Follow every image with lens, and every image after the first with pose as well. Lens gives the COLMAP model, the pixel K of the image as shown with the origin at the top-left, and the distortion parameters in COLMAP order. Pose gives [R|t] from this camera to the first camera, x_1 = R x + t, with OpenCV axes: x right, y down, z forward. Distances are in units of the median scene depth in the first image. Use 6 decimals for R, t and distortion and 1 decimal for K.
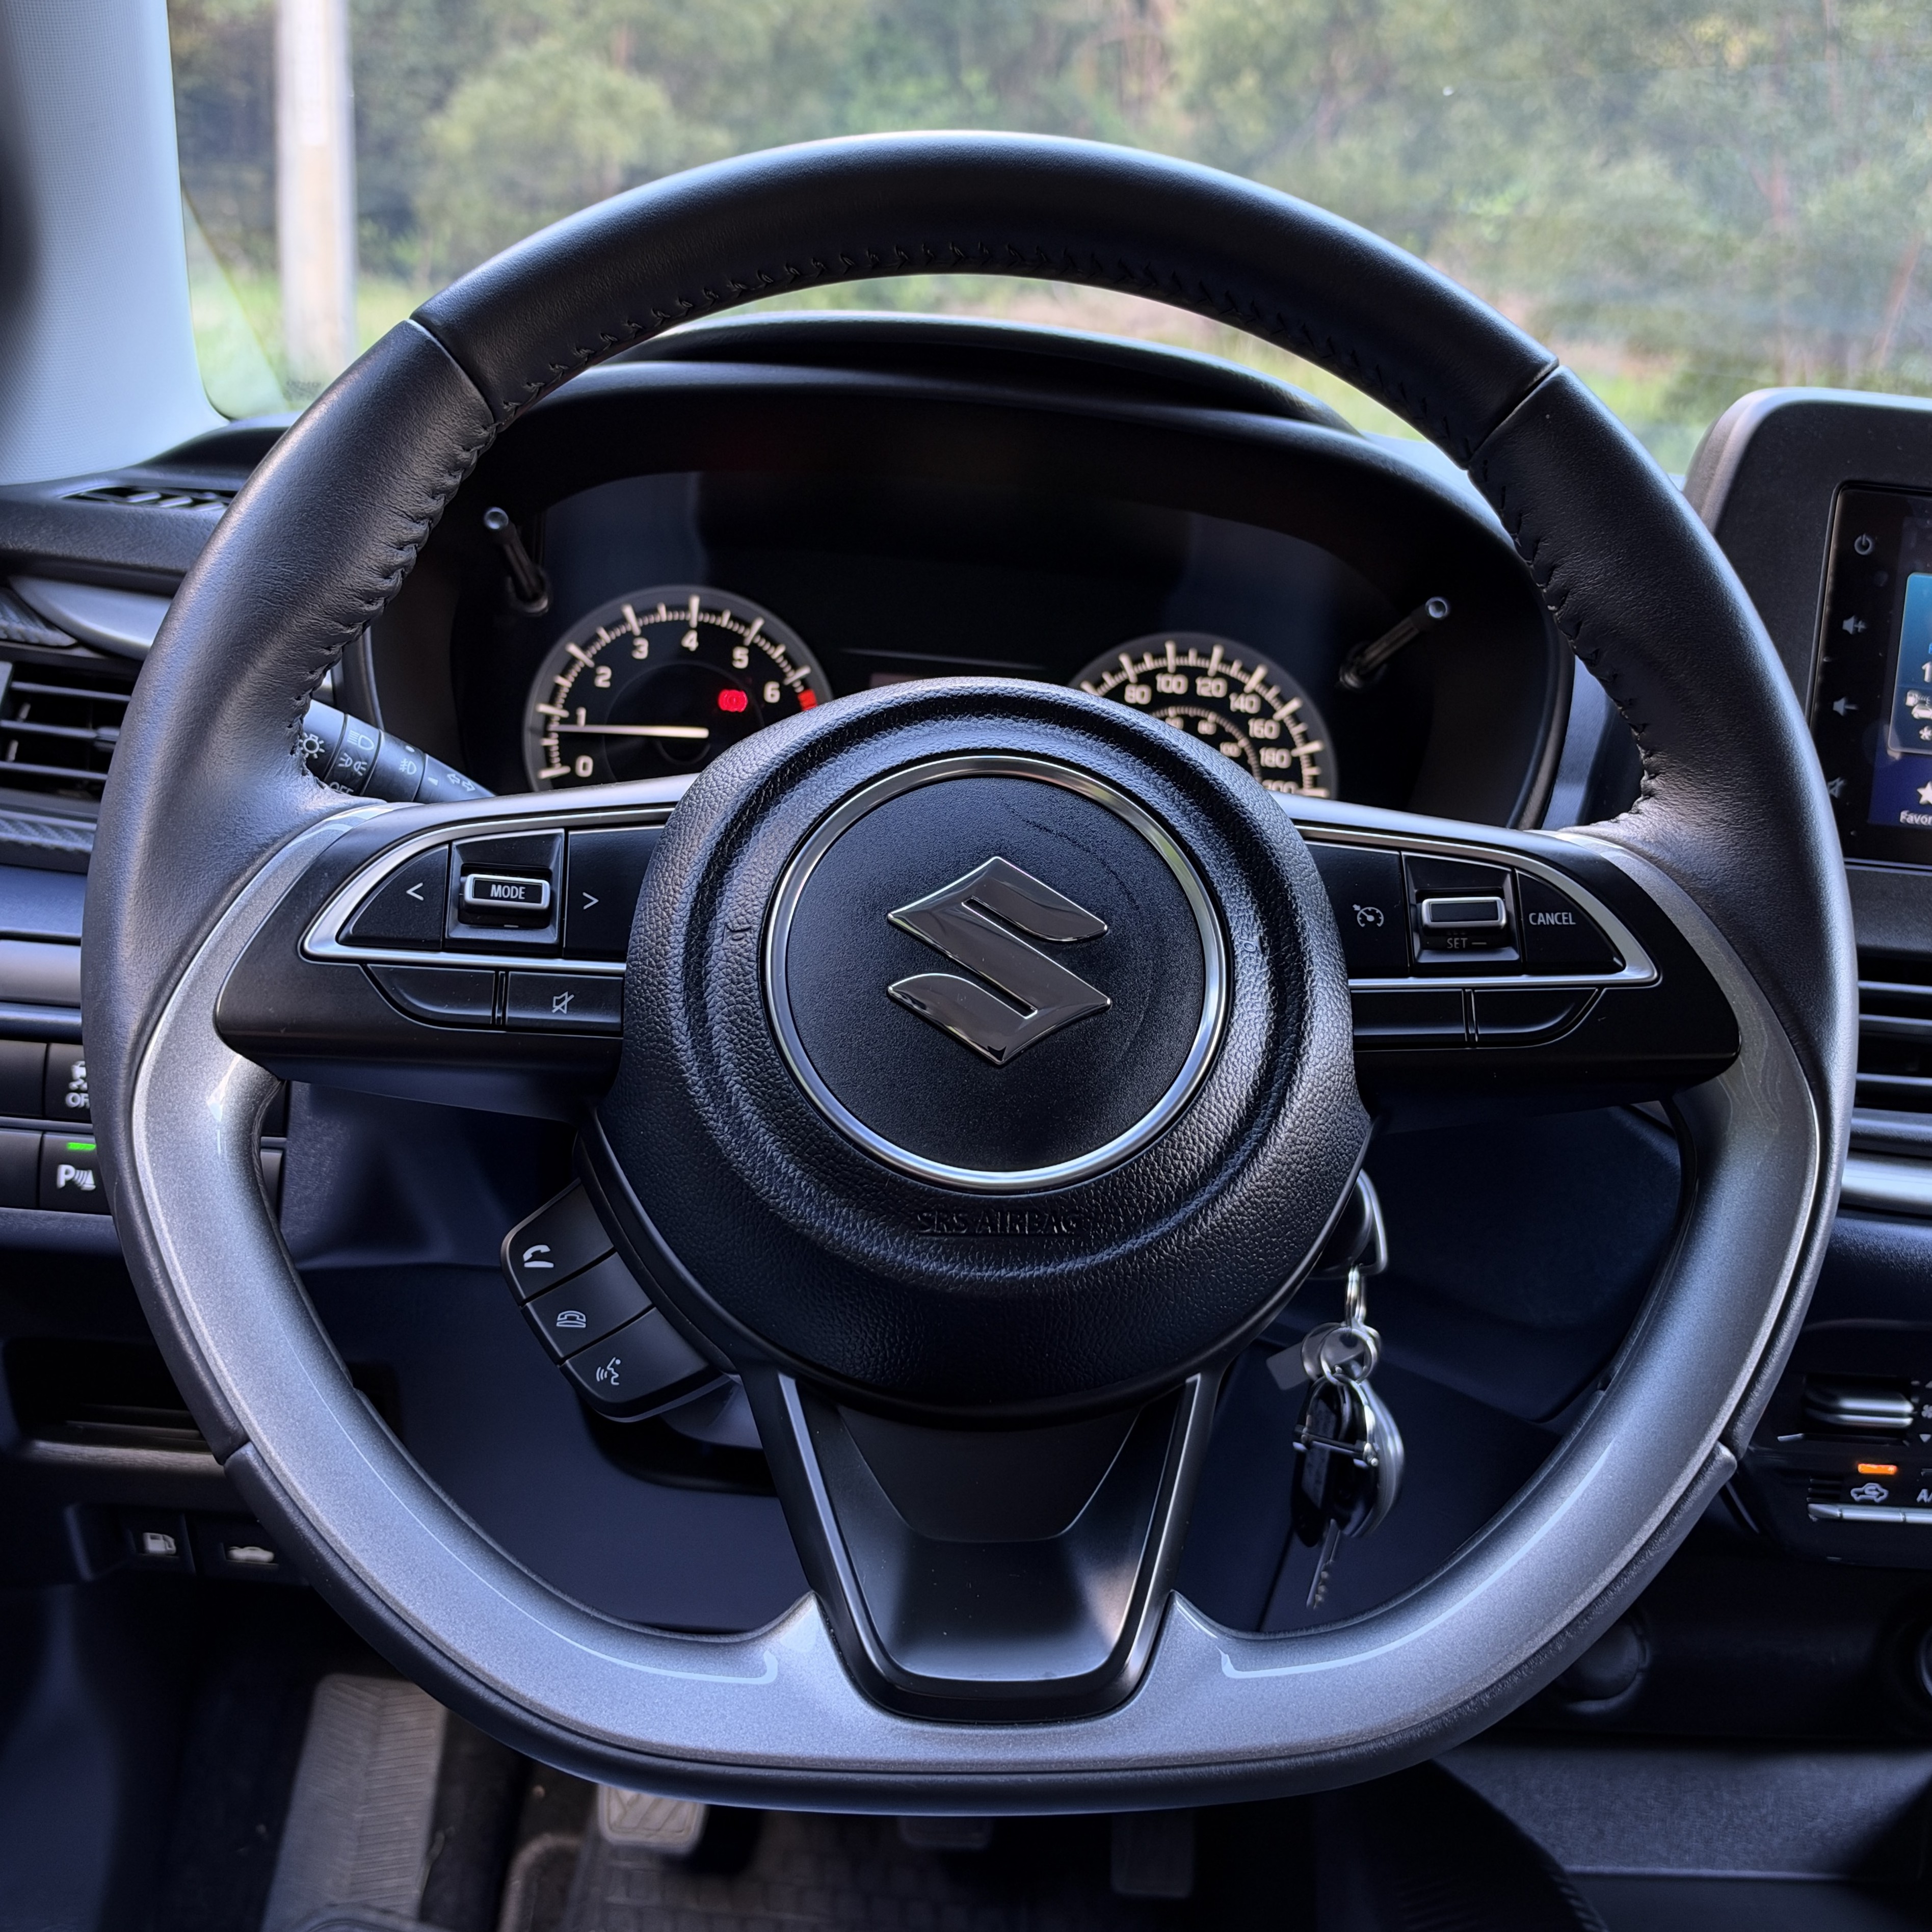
lens RADIAL K [[2171.3, 0, 996.6], [0, 2171.3, 888.2], [0, 0, 1]] dist [0.250478, -0.868228]
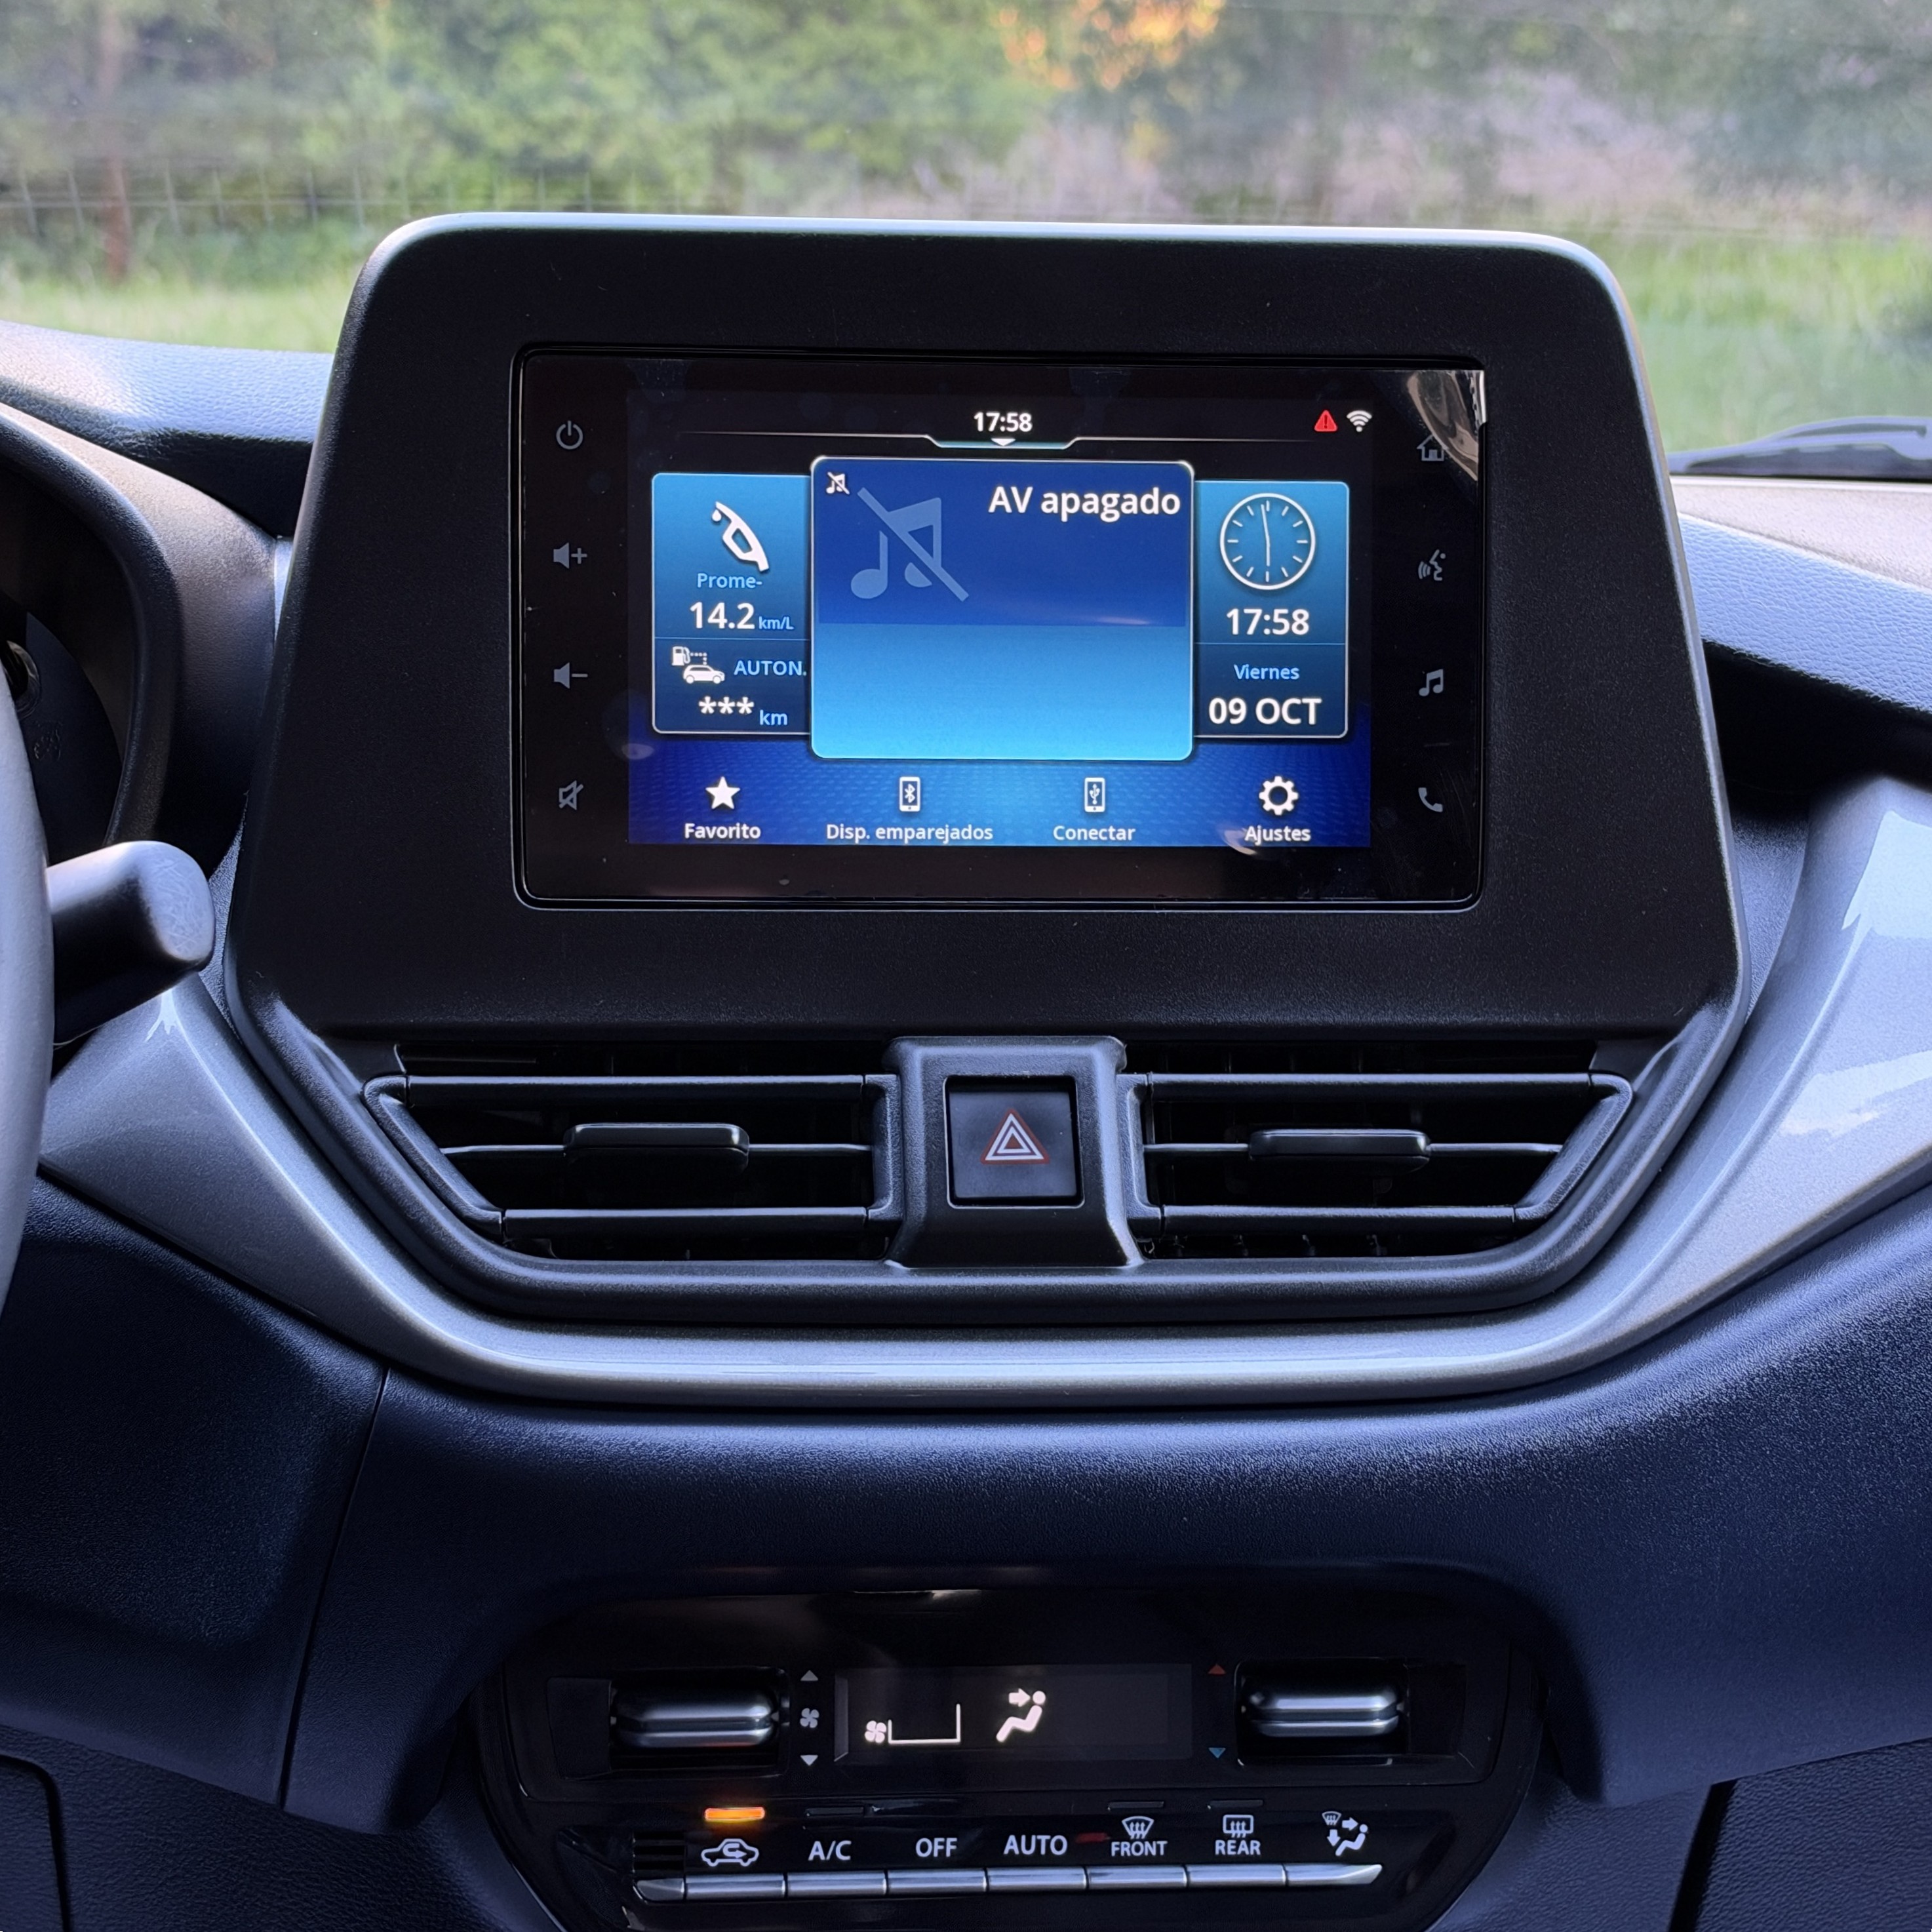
lens RADIAL K [[3853.1, 0, 966.0], [0, 3853.1, 966.0], [0, 0, 1]] dist [0.292393, -1.104320]
pose [[0.995770, -0.089424, 0.021113, 0.659871], [0.090628, 0.993736, -0.065393, 0.133481], [-0.015133, 0.067030, 0.997636, -0.256361]]
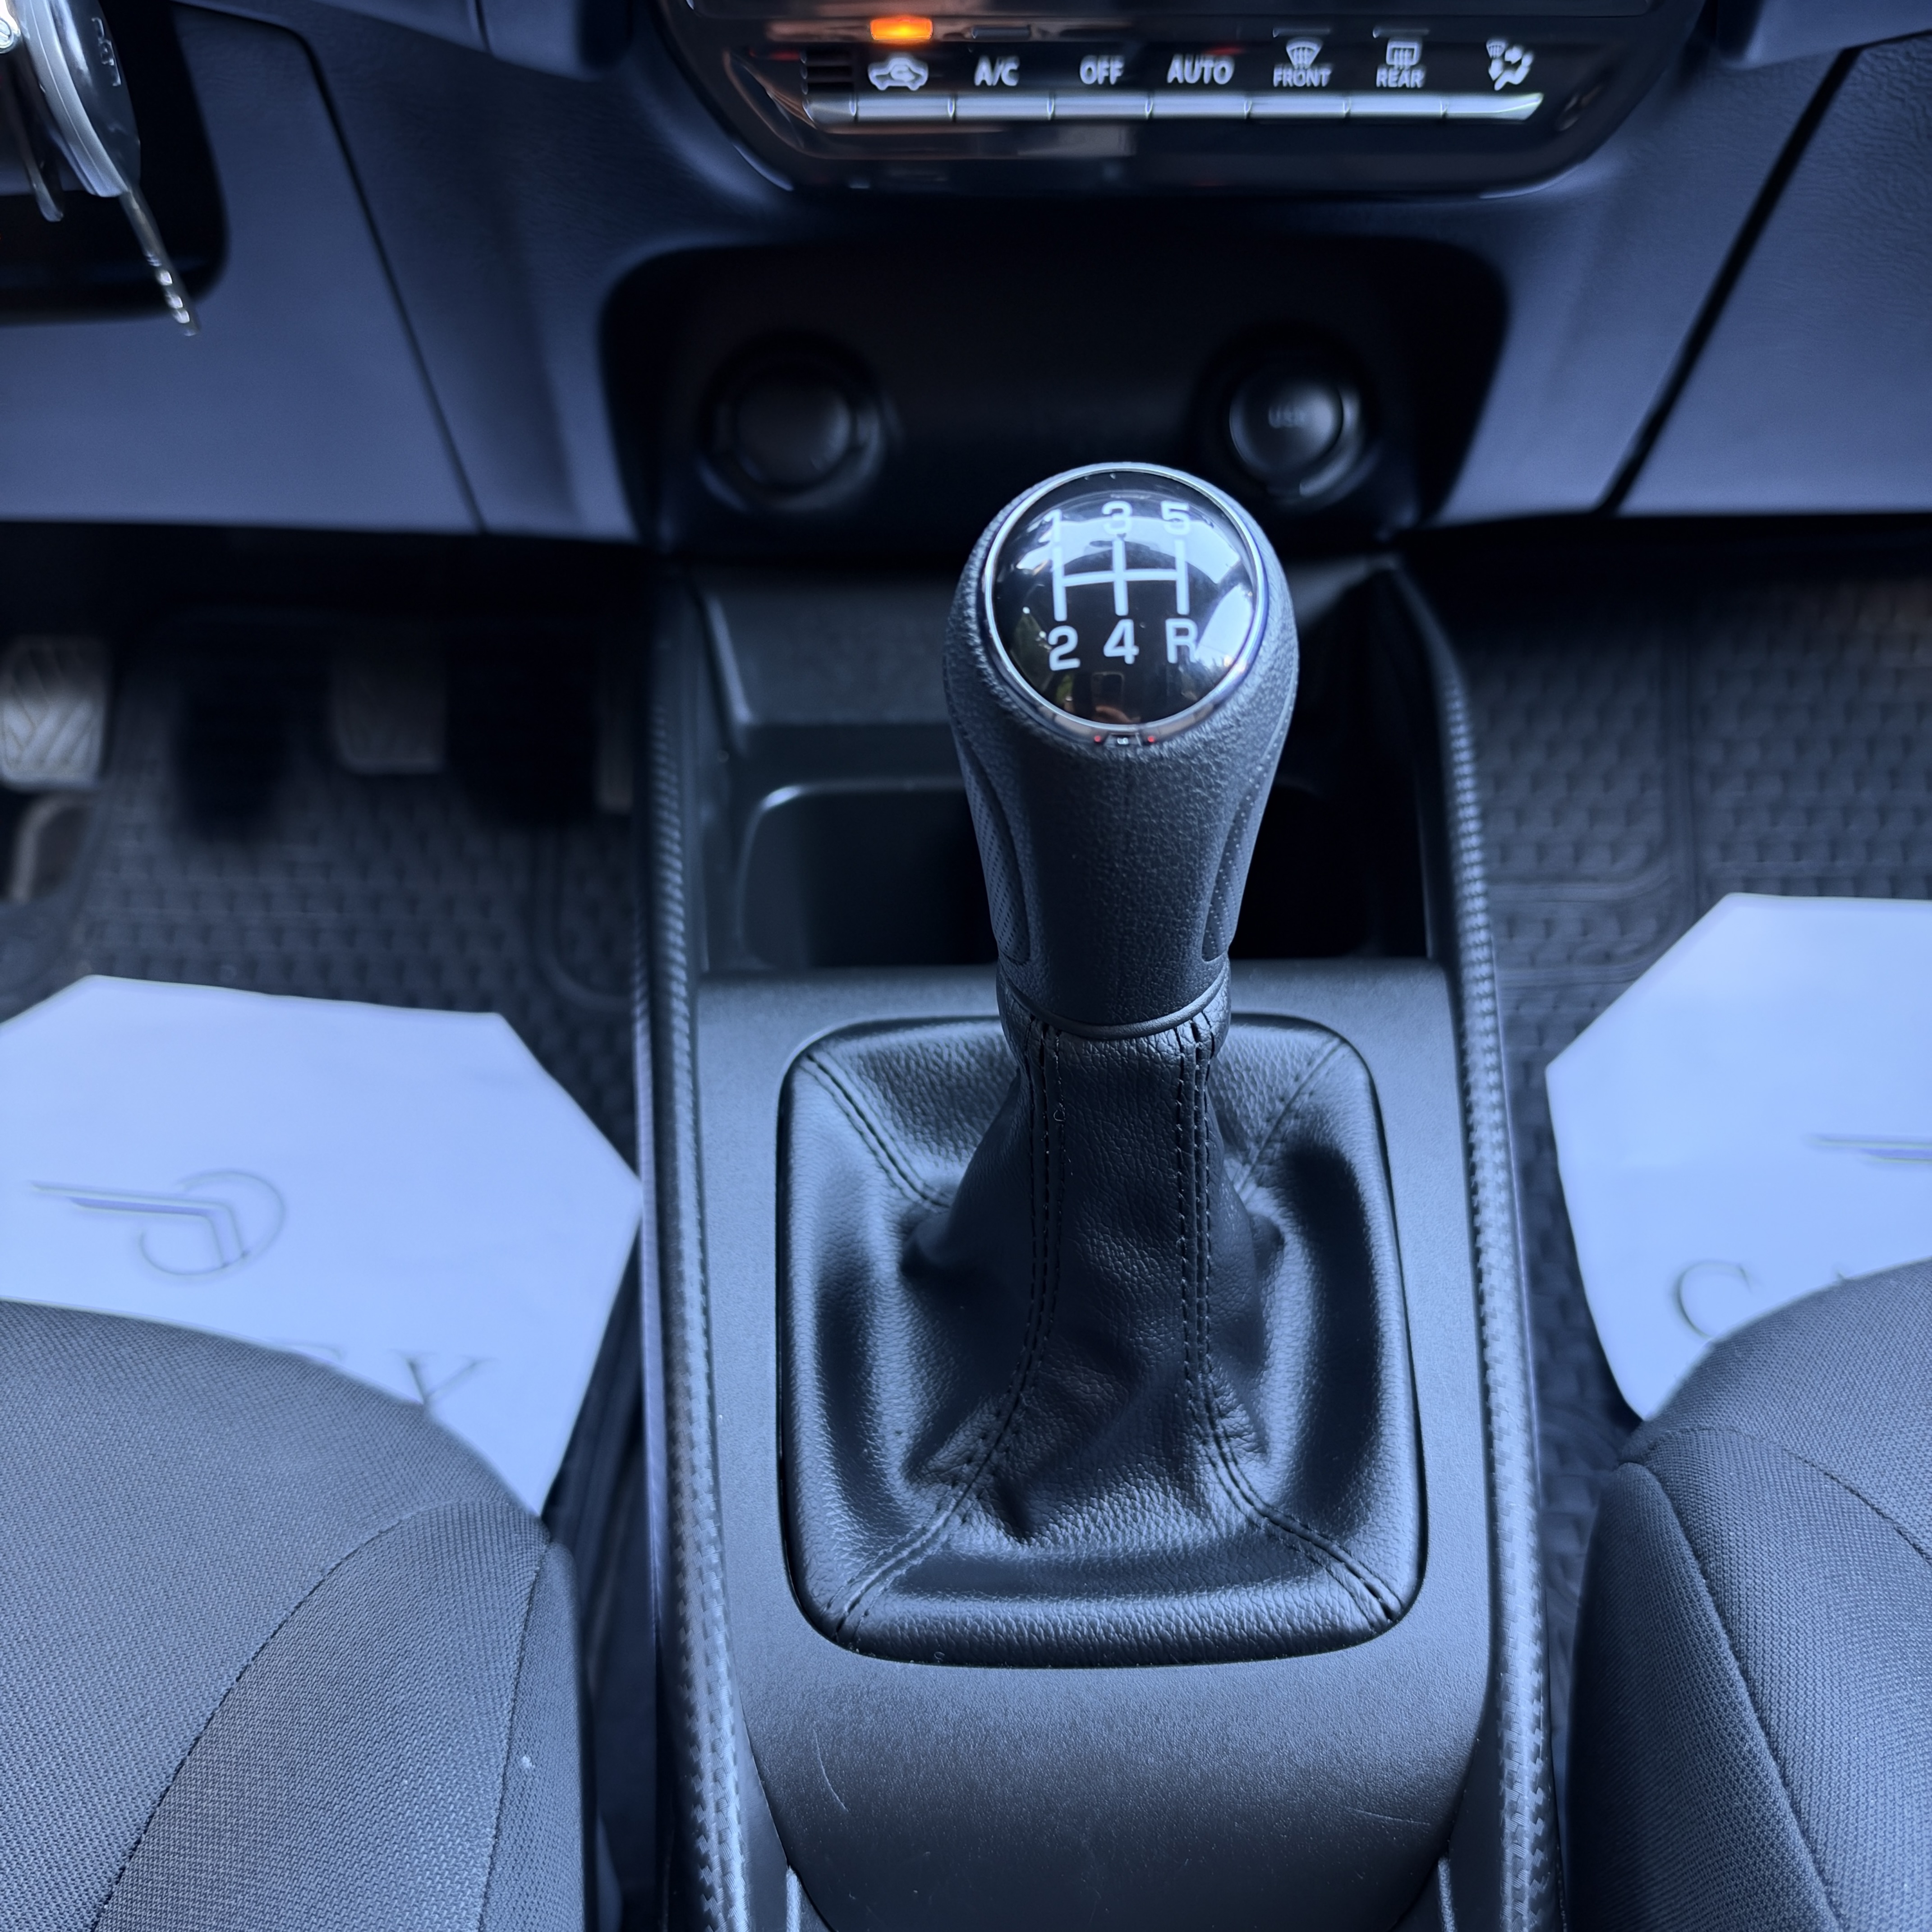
lens RADIAL K [[1967.4, 0, 966.0], [0, 1967.4, 966.0], [0, 0, 1]] dist [-0.056752, 0.018423]
pose [[0.993861, -0.053353, -0.096924, 0.651498], [0.090667, 0.894812, 0.437141, 0.368878], [0.063406, -0.443245, 0.894155, 0.497441]]
